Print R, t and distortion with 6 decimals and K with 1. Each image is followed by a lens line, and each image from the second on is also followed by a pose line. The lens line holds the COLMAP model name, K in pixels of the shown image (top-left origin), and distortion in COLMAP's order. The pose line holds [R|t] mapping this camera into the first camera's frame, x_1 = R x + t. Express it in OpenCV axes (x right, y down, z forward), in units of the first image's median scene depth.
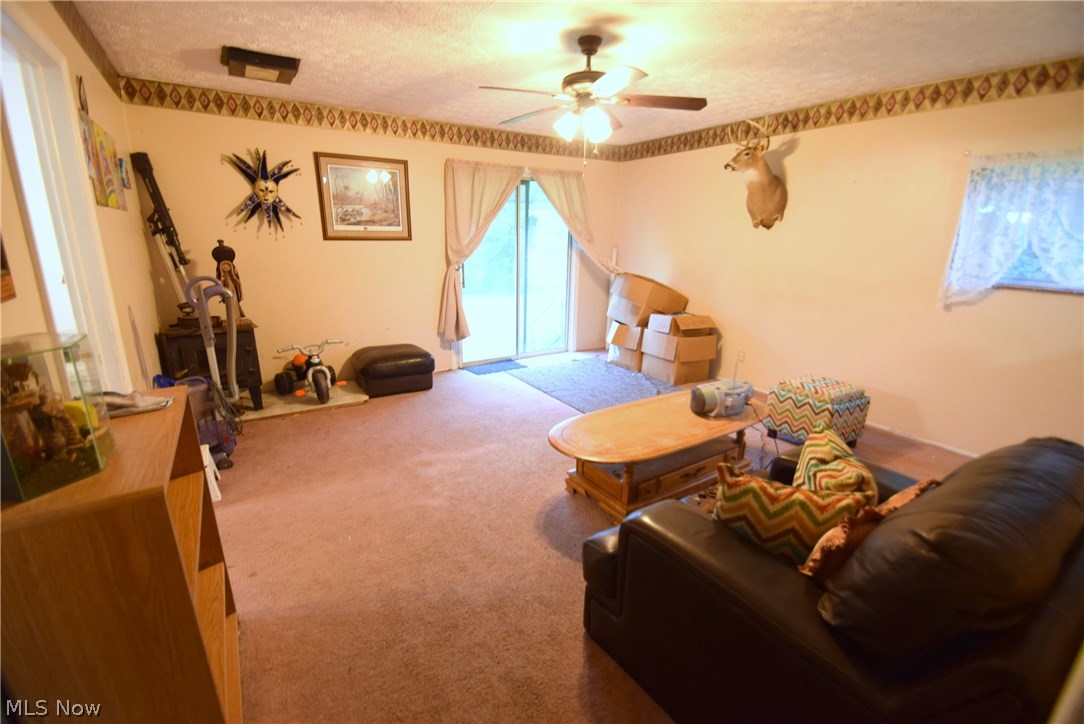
lens RADIAL K [[470.8, 0, 536.1], [0, 470.8, 365.4], [0, 0, 1]] dist [0.020938, -0.016333]
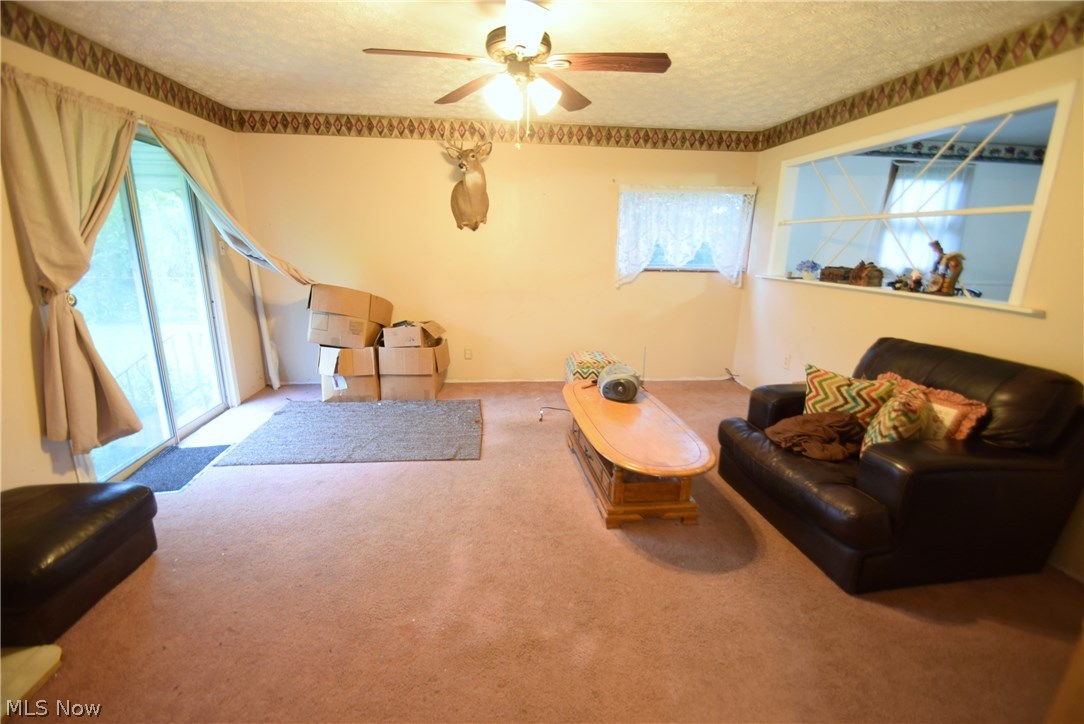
lens RADIAL K [[470.8, 0, 536.1], [0, 470.8, 365.4], [0, 0, 1]] dist [0.020938, -0.016333]
pose [[0.448709, -0.219649, 0.866265, -0.460940], [0.232876, 0.964575, 0.123951, -0.106061], [-0.862803, 0.146114, 0.483964, 0.457816]]
